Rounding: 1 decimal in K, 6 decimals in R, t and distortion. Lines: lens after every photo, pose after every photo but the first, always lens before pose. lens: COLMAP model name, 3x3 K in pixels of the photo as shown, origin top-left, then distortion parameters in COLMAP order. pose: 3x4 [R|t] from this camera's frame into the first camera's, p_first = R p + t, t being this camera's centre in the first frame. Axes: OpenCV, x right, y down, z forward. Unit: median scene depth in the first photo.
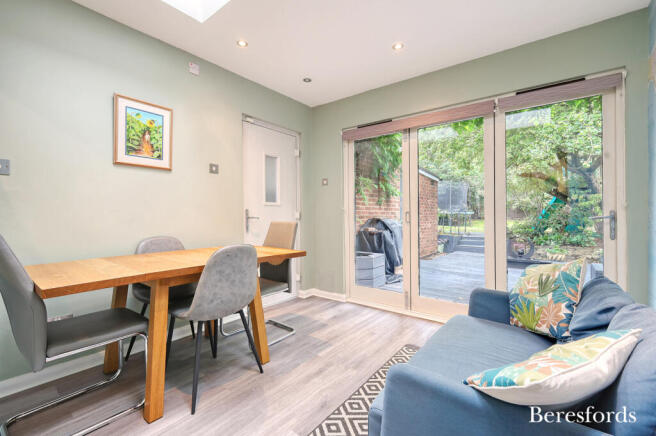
lens RADIAL K [[283.0, 0, 326.4], [0, 283.0, 216.4], [0, 0, 1]] dist [0.000812, 0.001025]
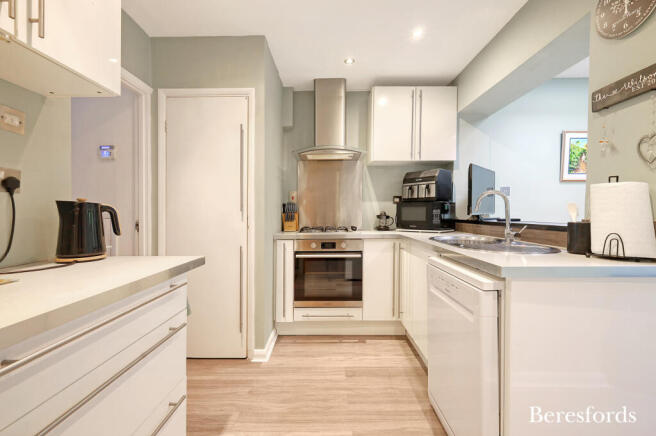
lens RADIAL K [[283.0, 0, 324.6], [0, 283.0, 216.4], [0, 0, 1]] dist [0.000812, 0.001025]
pose [[0.620322, 0.007256, -0.784313, -0.283431], [0.004685, 0.999905, 0.012956, -0.029171], [0.784333, -0.011712, 0.620229, -0.584112]]
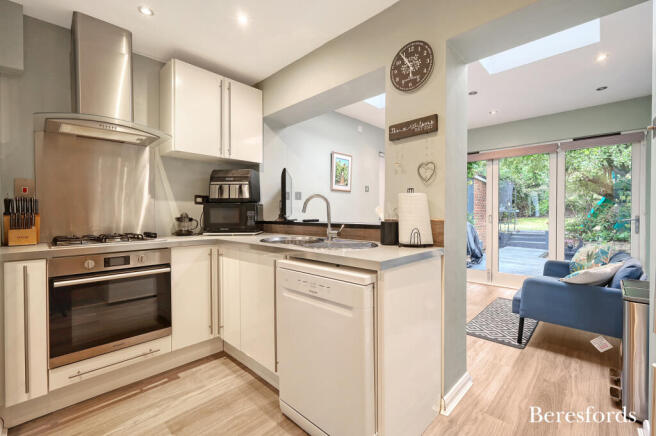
lens RADIAL K [[283.0, 0, 328.4], [0, 283.0, 220.4], [0, 0, 1]] dist [0.000812, 0.001025]
pose [[0.995279, -0.001251, -0.097051, -0.447254], [0.003529, 0.999722, 0.023310, -0.028641], [0.096995, -0.023543, 0.995006, -0.595151]]
